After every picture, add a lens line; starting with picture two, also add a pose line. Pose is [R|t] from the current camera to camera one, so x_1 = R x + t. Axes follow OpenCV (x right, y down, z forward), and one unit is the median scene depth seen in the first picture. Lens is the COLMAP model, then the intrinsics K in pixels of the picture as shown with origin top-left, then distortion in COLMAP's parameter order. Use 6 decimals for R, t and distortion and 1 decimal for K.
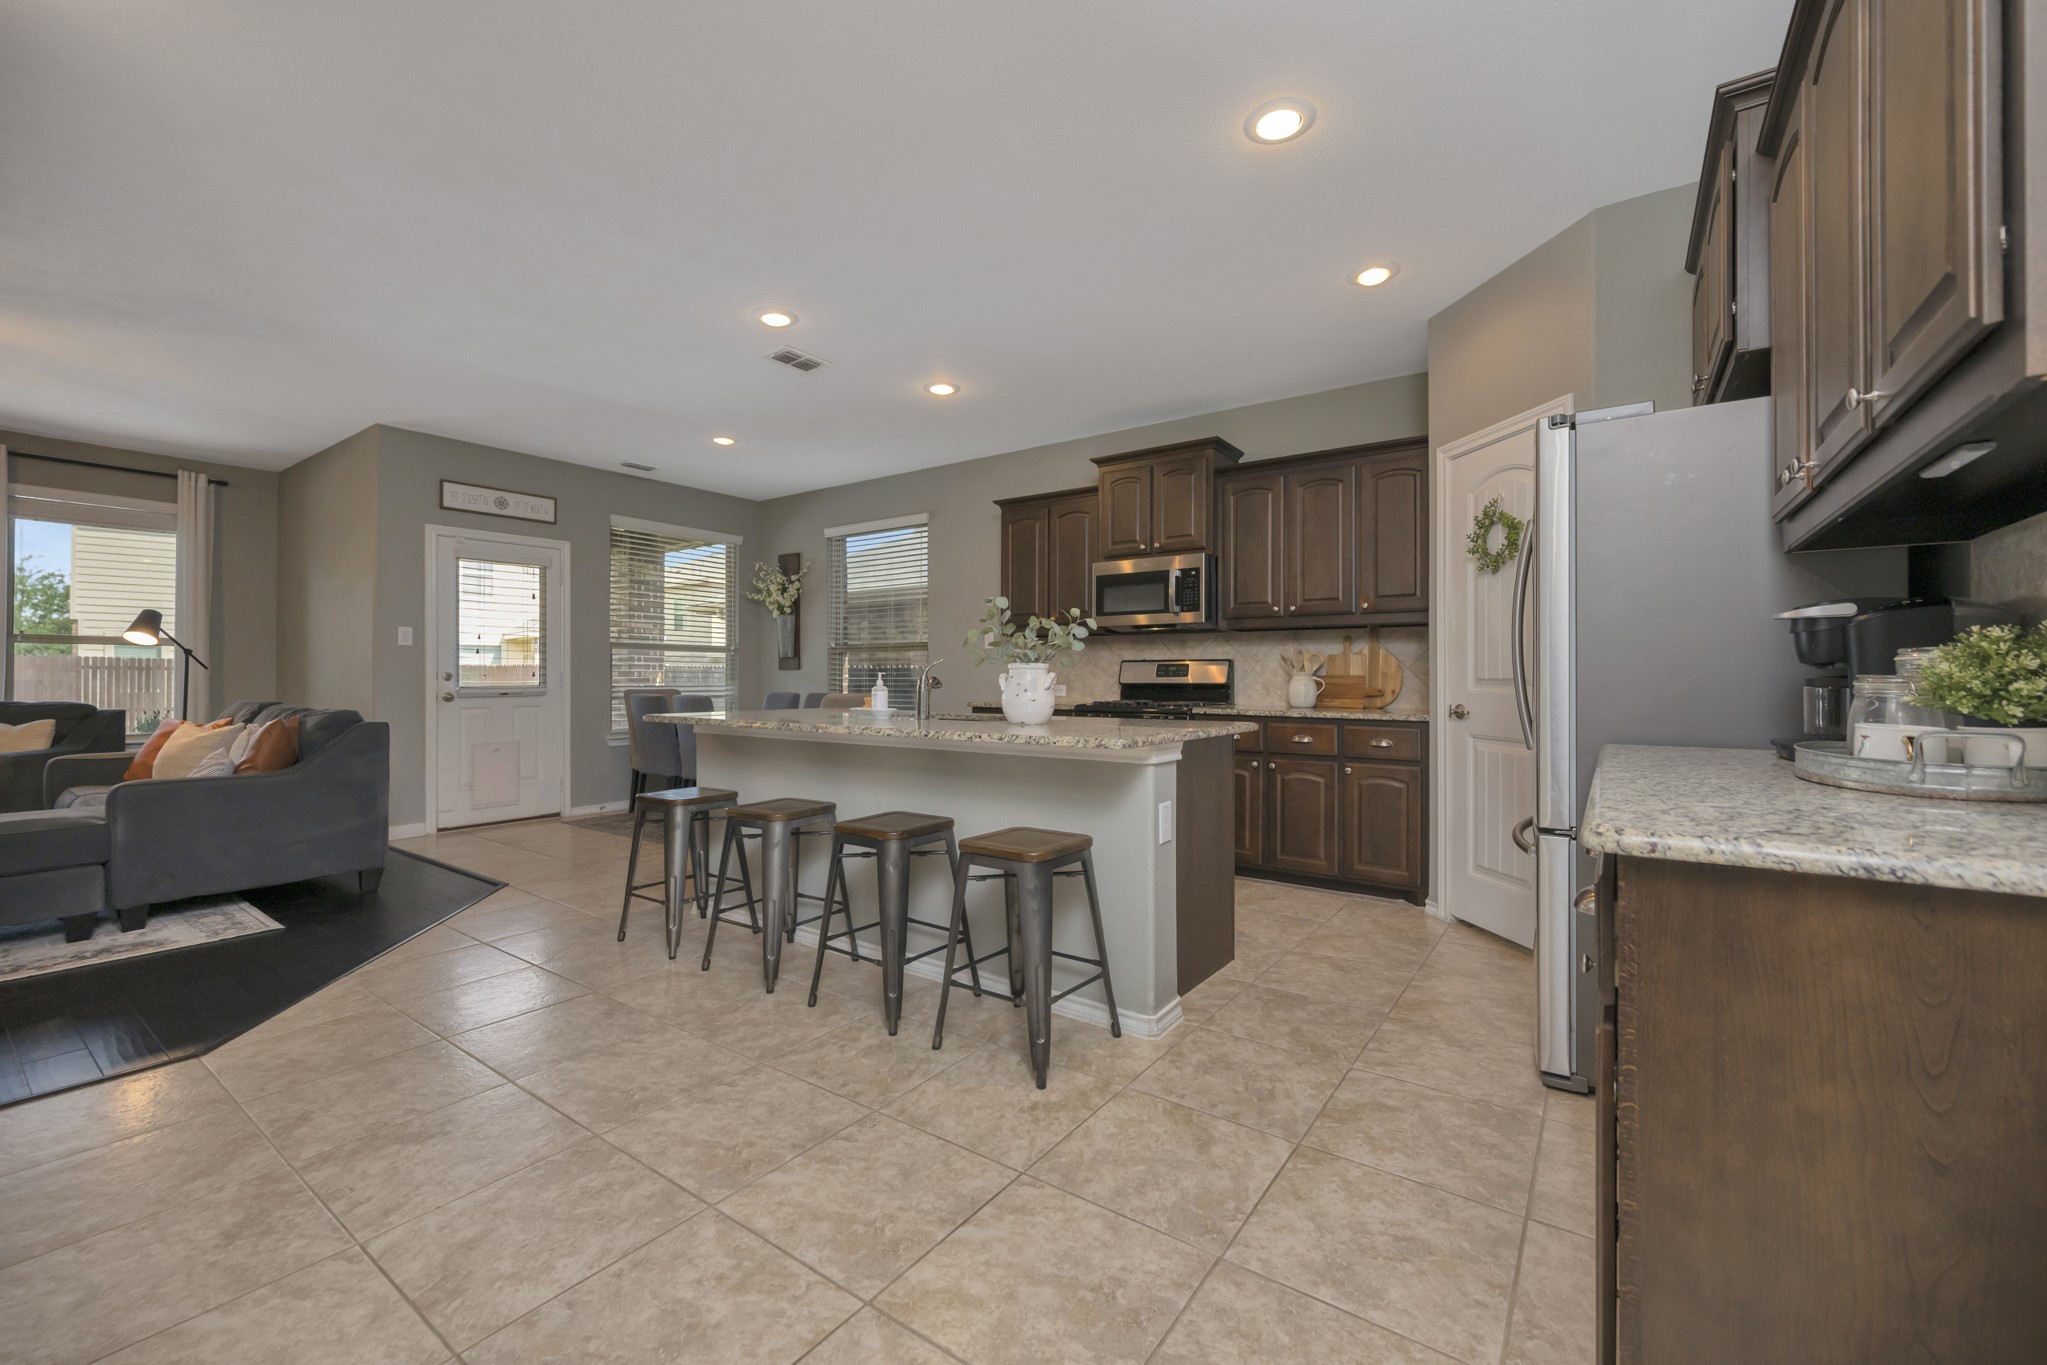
lens RADIAL K [[824.6, 0, 1031.4], [0, 824.6, 679.1], [0, 0, 1]] dist [-0.000536, -0.000059]
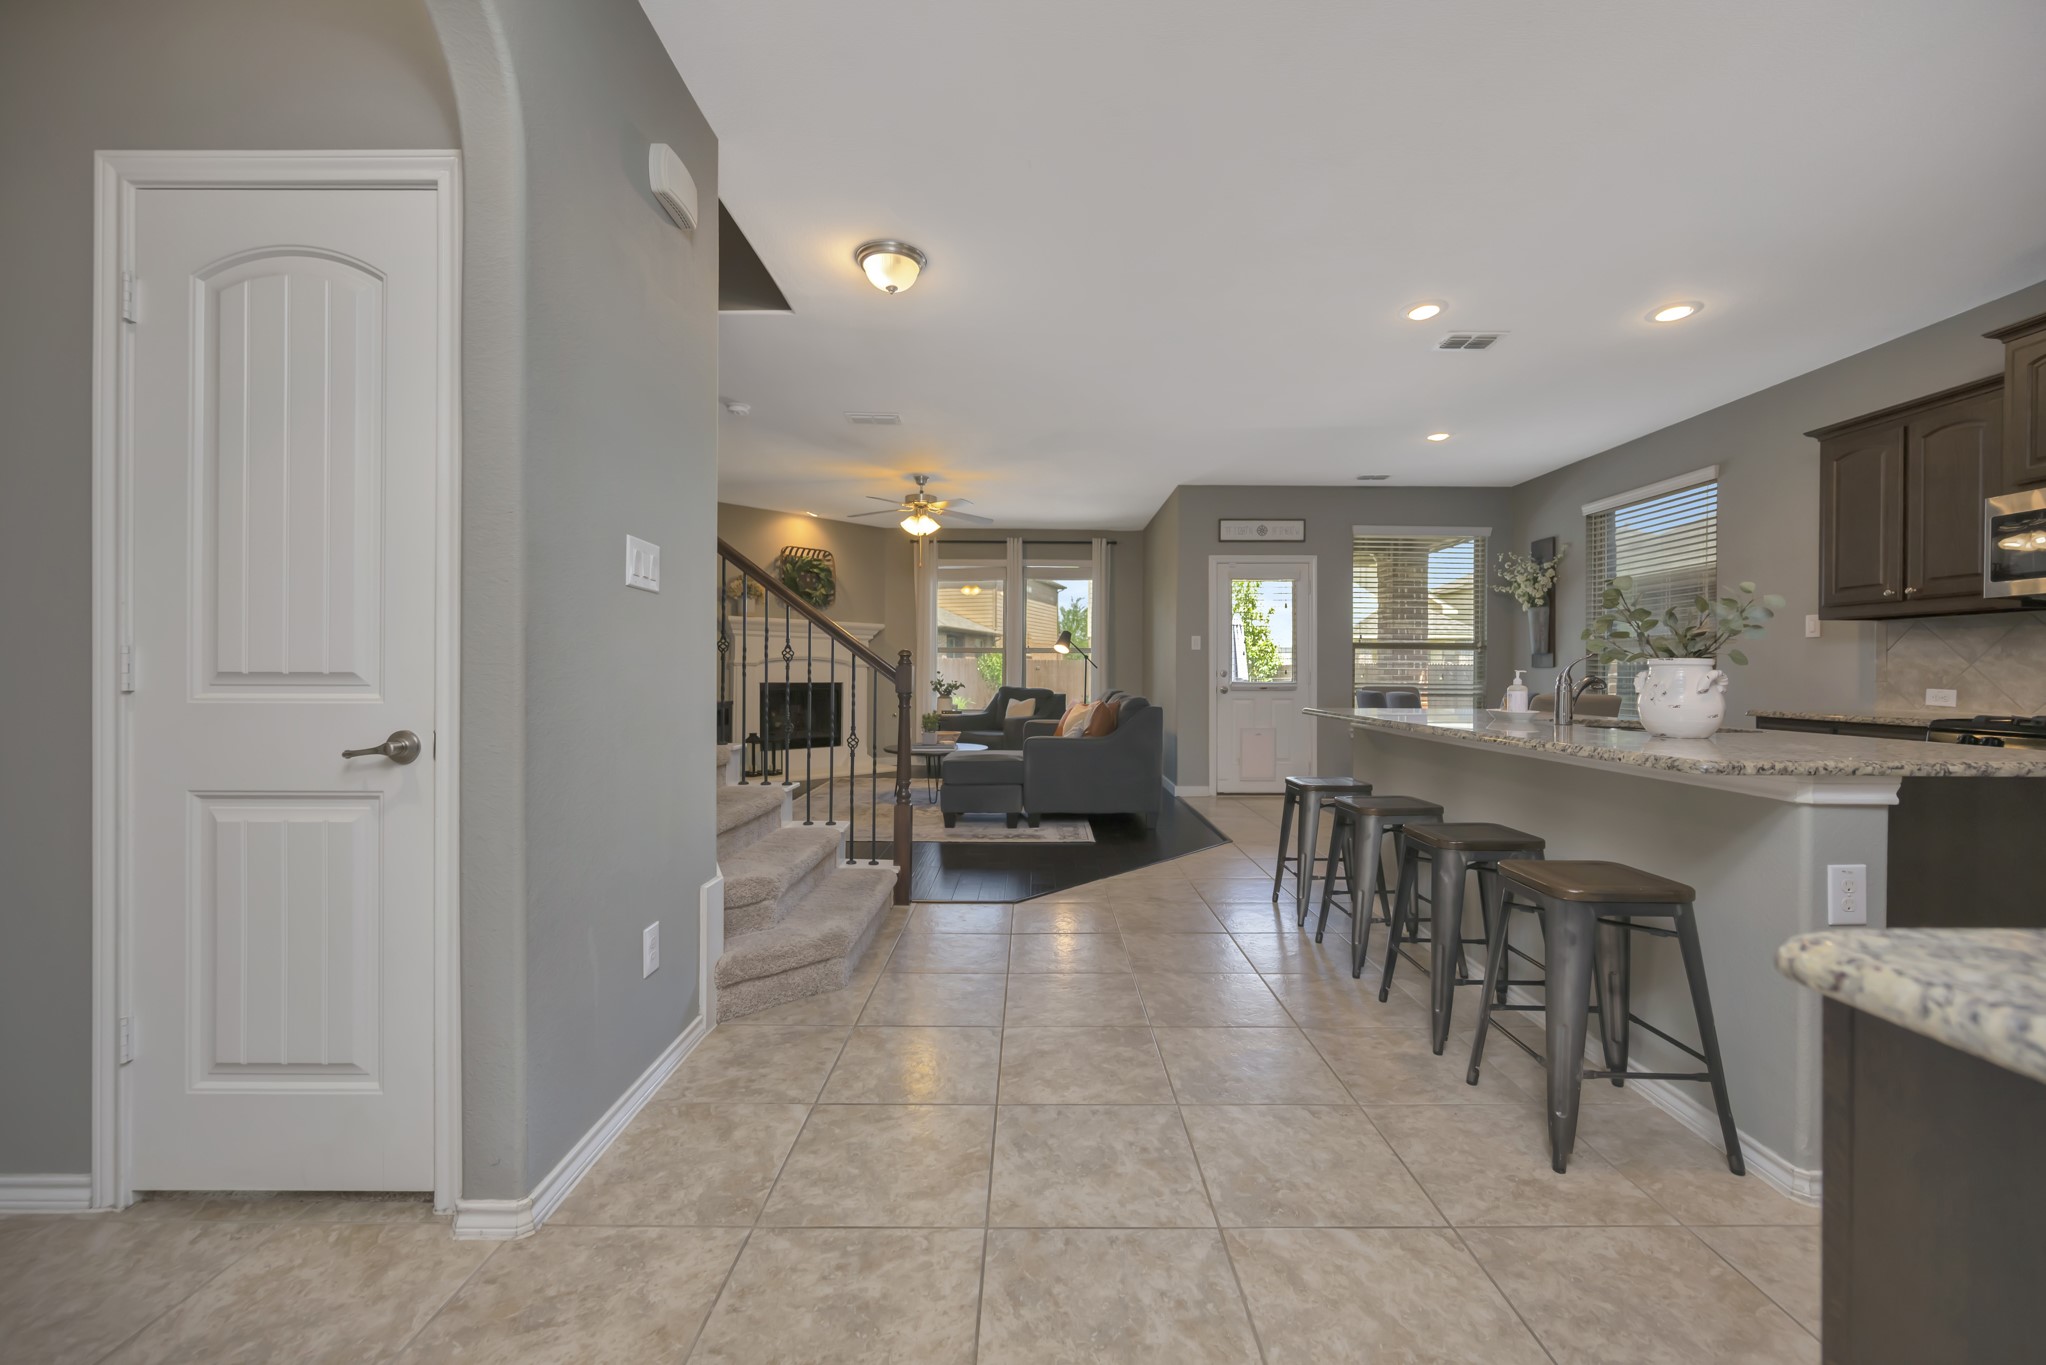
lens RADIAL K [[811.1, 0, 1033.4], [0, 811.1, 678.0], [0, 0, 1]] dist [-0.002872, -0.000057]
pose [[0.581535, 0.007159, -0.813490, 0.260959], [-0.005996, 0.999972, 0.004514, -0.000665], [0.813499, 0.002252, 0.581562, 0.068040]]
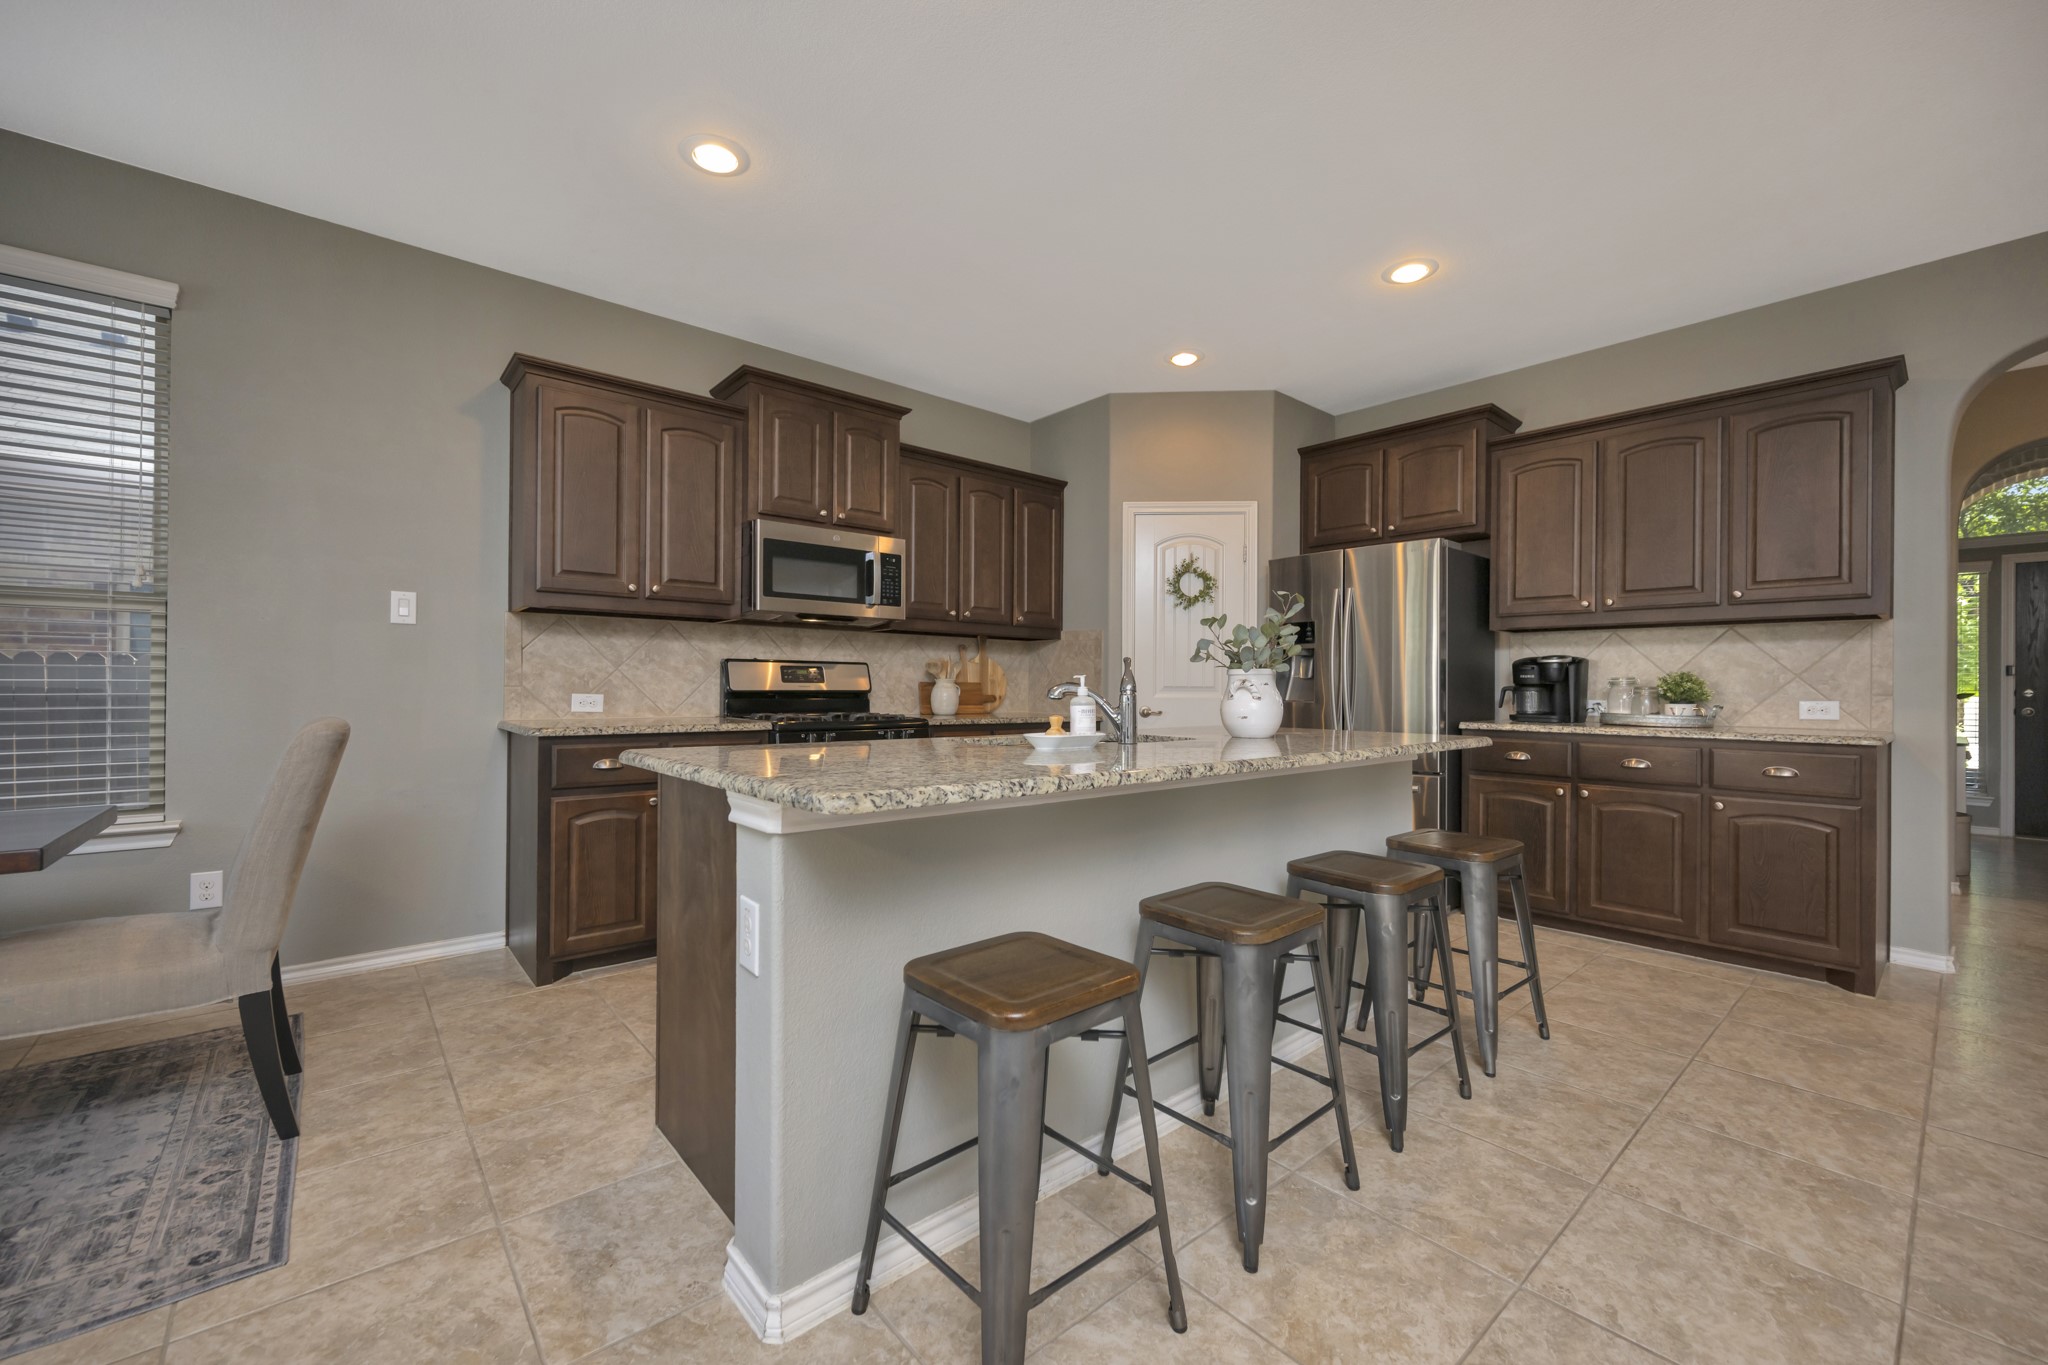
lens RADIAL K [[825.0, 0, 1031.9], [0, 825.0, 679.1], [0, 0, 1]] dist [-0.000536, -0.000059]
pose [[0.233290, 0.008922, 0.972366, -0.929318], [-0.003005, 0.999960, -0.008454, 0.000702], [-0.972402, -0.000949, 0.233308, 1.030450]]
